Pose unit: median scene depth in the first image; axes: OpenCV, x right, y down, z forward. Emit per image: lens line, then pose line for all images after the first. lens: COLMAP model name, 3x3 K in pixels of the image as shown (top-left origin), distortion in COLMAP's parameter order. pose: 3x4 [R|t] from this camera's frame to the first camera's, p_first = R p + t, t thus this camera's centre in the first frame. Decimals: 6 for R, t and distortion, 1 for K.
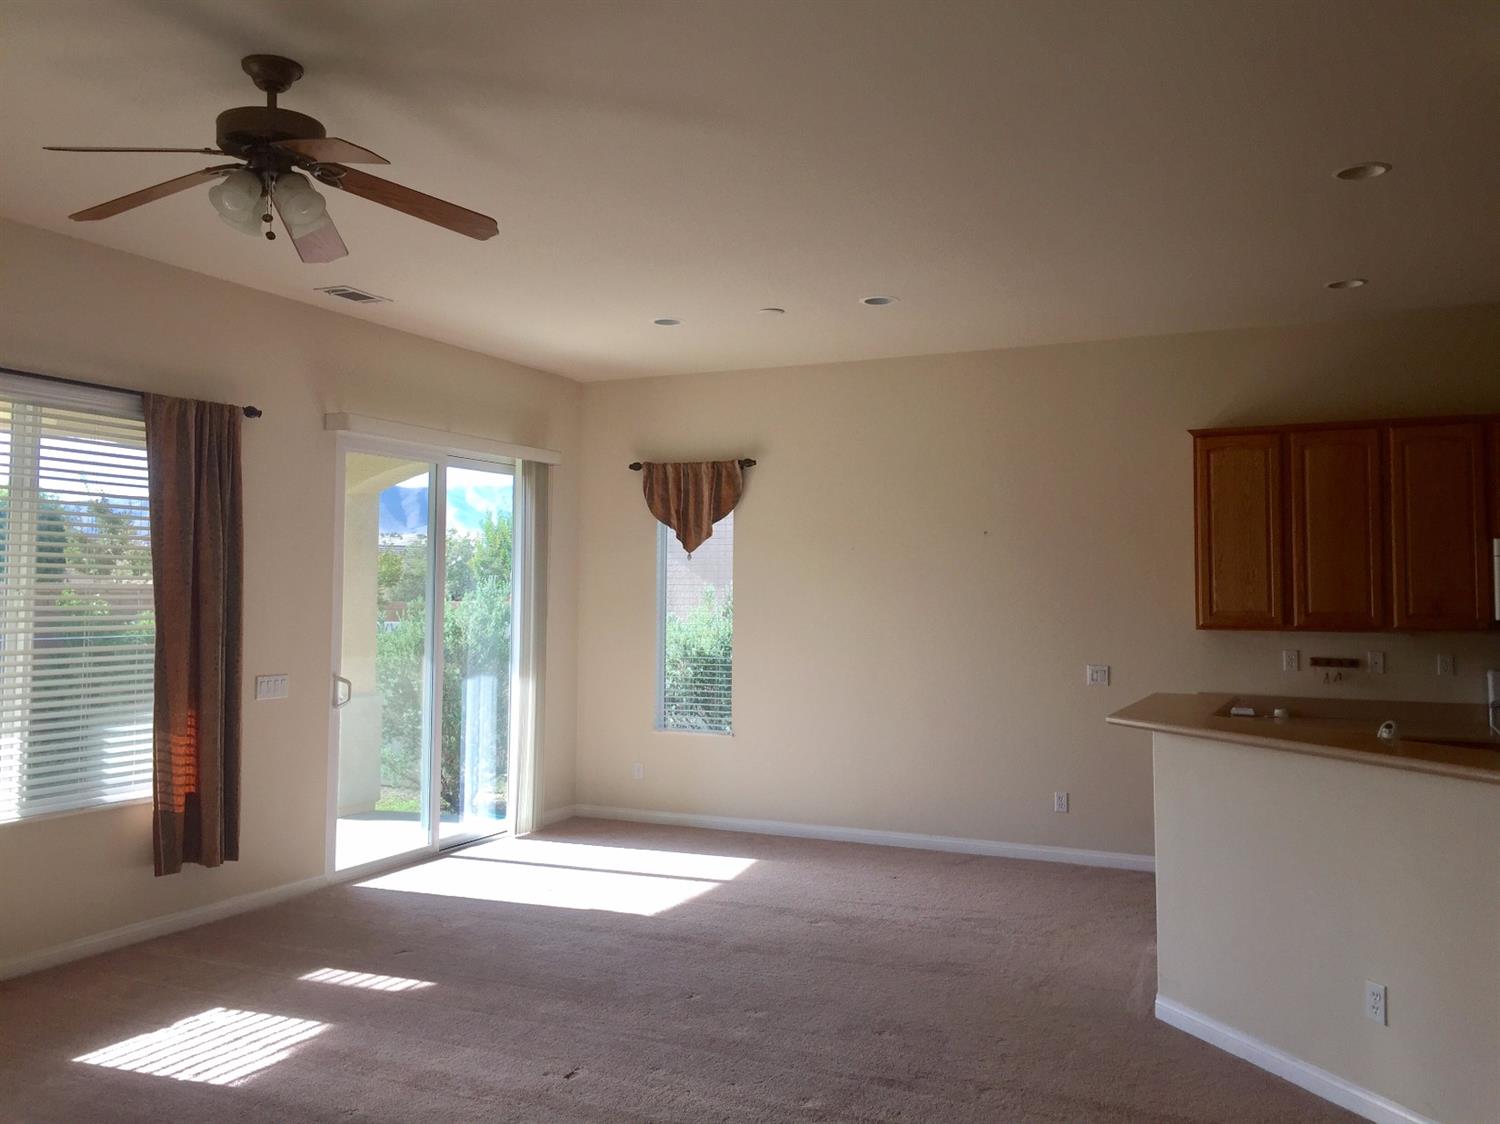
lens RADIAL K [[1287.2, 0, 759.2], [0, 1287.2, 551.6], [0, 0, 1]] dist [0.084779, -0.094772]
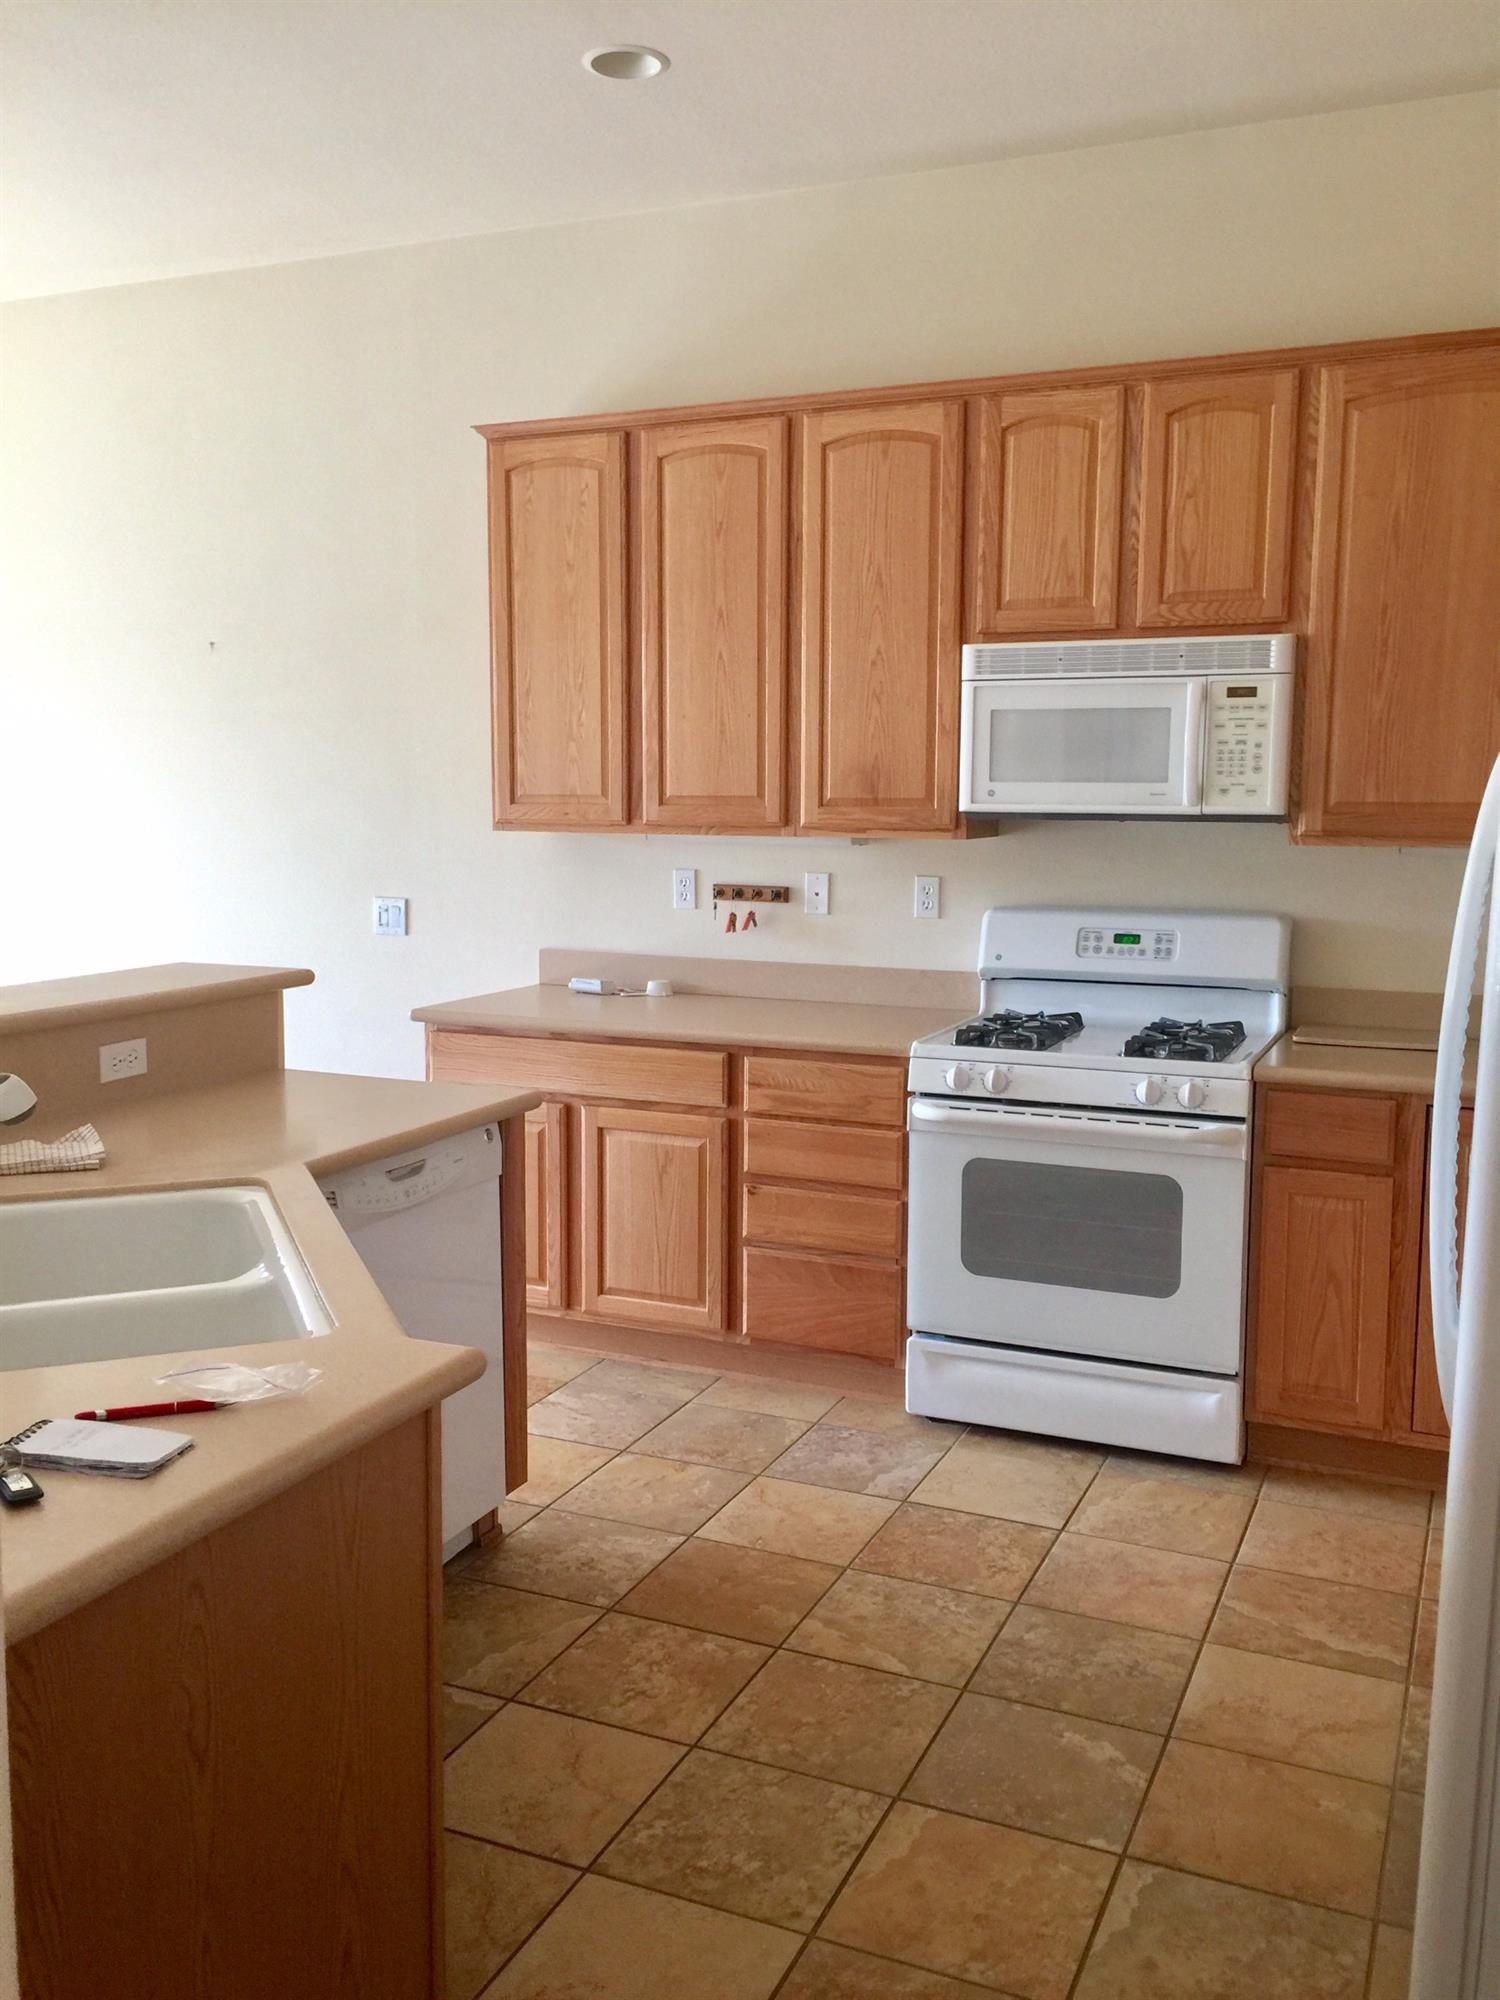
lens RADIAL K [[1716.3, 0, 749.7], [0, 1716.3, 993.7], [0, 0, 1]] dist [0.084779, -0.094772]
pose [[0.999823, -0.004326, 0.018285, 0.428852], [0.001403, 0.987607, 0.156939, 0.016531], [-0.018737, -0.156886, 0.987439, 0.309614]]
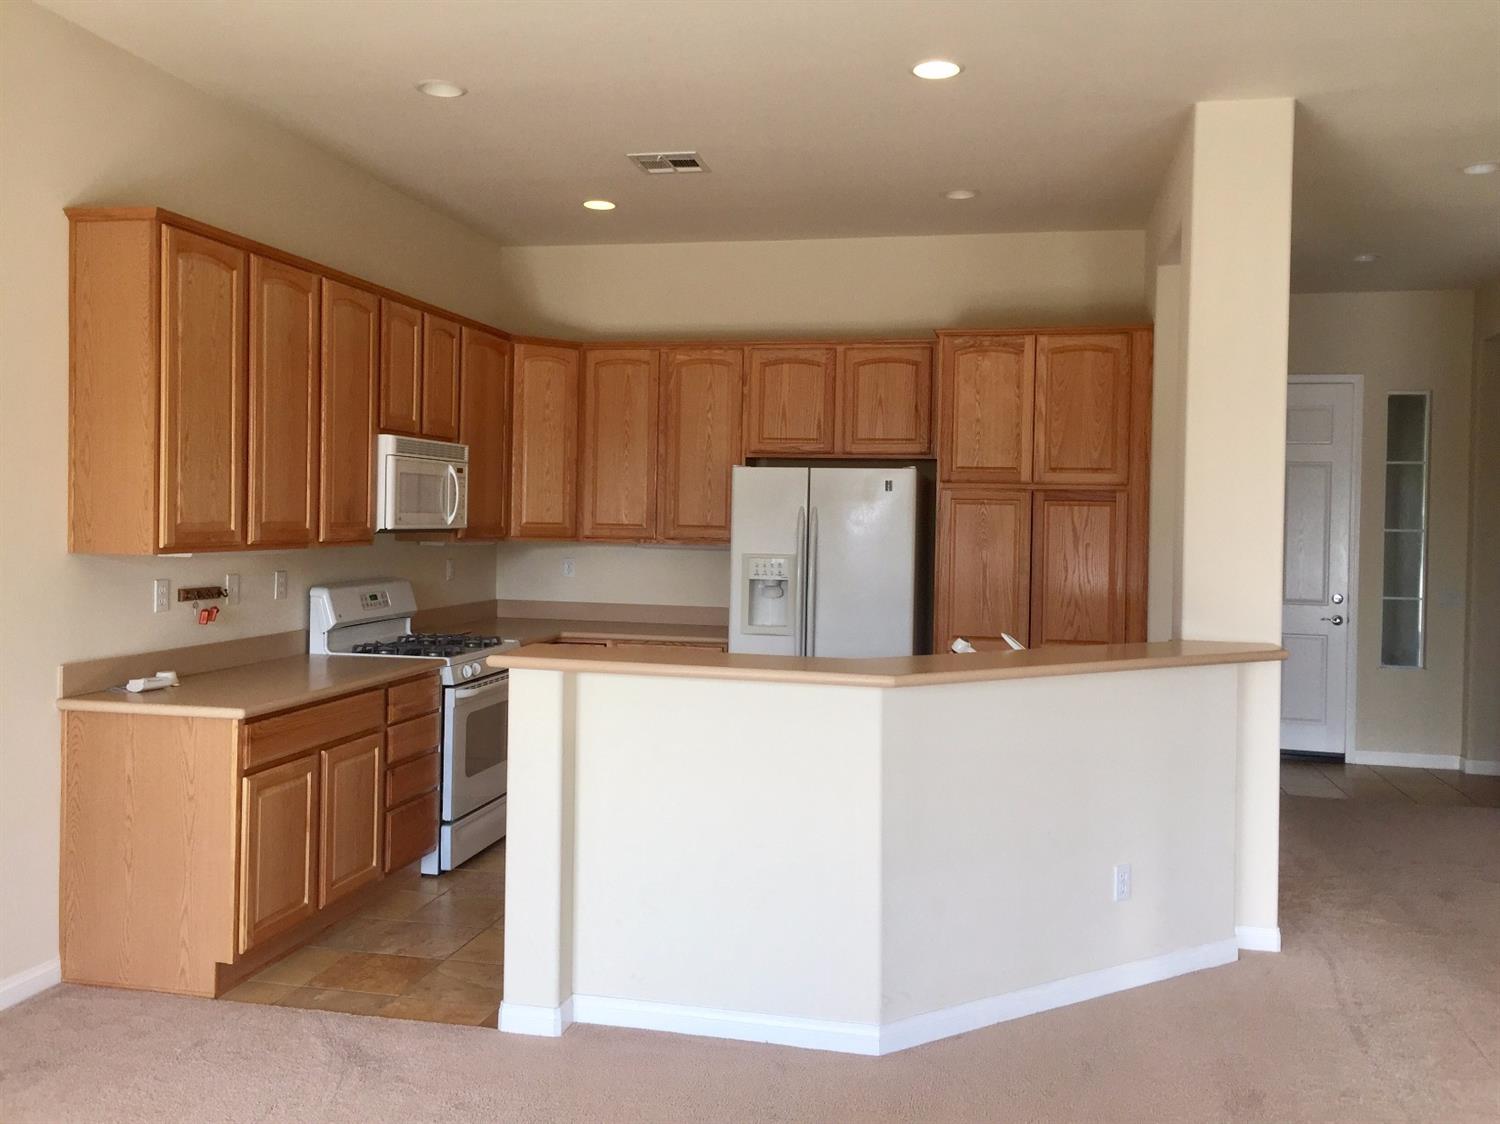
lens RADIAL K [[1287.2, 0, 757.2], [0, 1287.2, 548.0], [0, 0, 1]] dist [0.084779, -0.094772]
pose [[-0.228085, -0.036726, 0.972948, -0.298917], [-0.053784, 0.998238, 0.025073, 0.027772], [-0.972155, -0.046610, -0.229658, 0.875157]]
